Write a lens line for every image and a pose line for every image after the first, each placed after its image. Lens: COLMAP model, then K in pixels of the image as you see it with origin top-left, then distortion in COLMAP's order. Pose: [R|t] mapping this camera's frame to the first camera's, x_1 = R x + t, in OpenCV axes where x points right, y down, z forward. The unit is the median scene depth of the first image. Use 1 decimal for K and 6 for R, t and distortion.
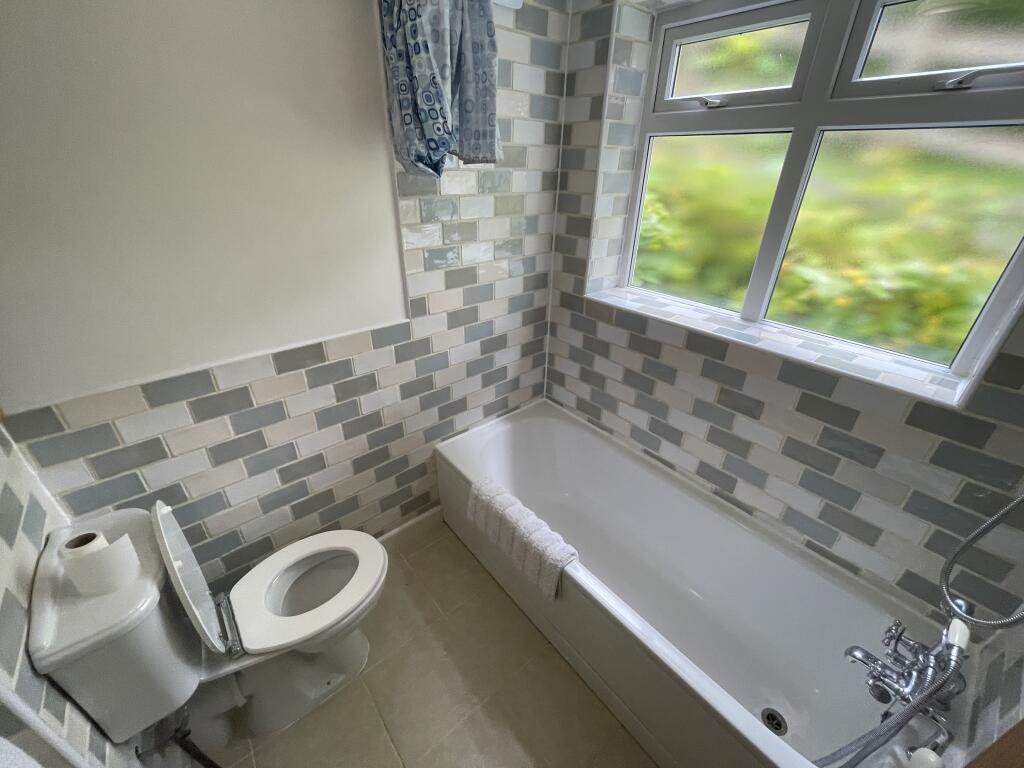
lens RADIAL K [[412.2, 0, 512.0], [0, 412.2, 384.0], [0, 0, 1]] dist [-0.001772, 0.000036]
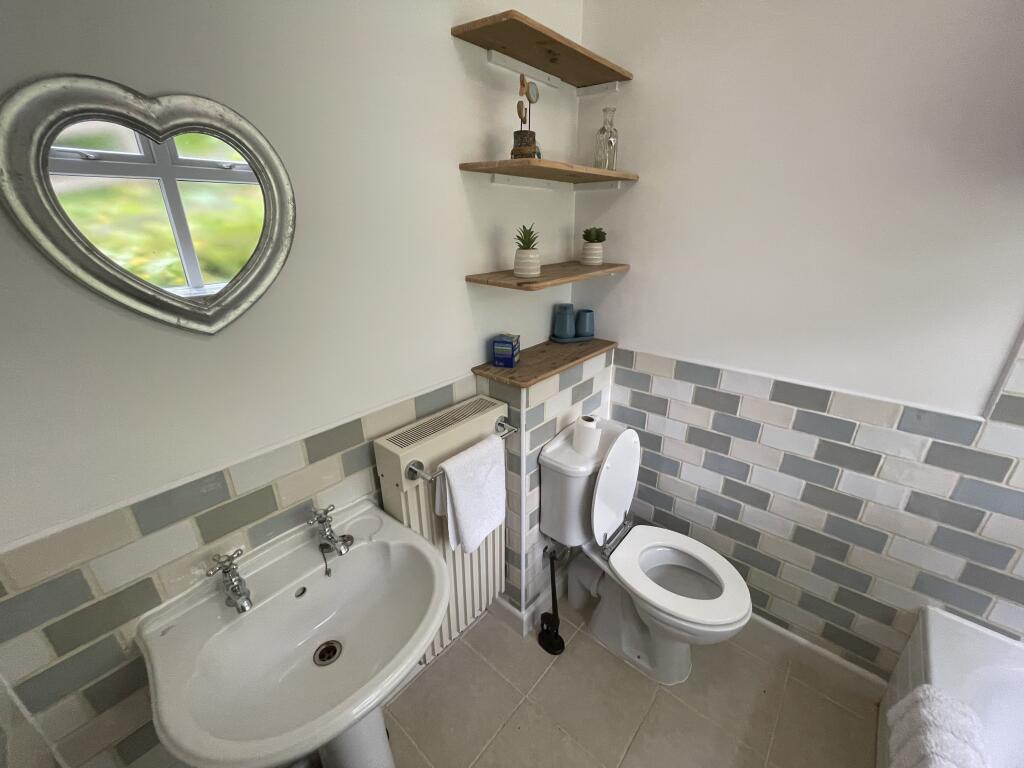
lens RADIAL K [[412.2, 0, 512.0], [0, 412.2, 384.0], [0, 0, 1]] dist [-0.001772, 0.000036]
pose [[0.161961, 0.358521, -0.919364, 0.248821], [-0.460070, 0.851647, 0.251065, -0.016977], [0.872986, 0.382309, 0.302879, 0.087734]]
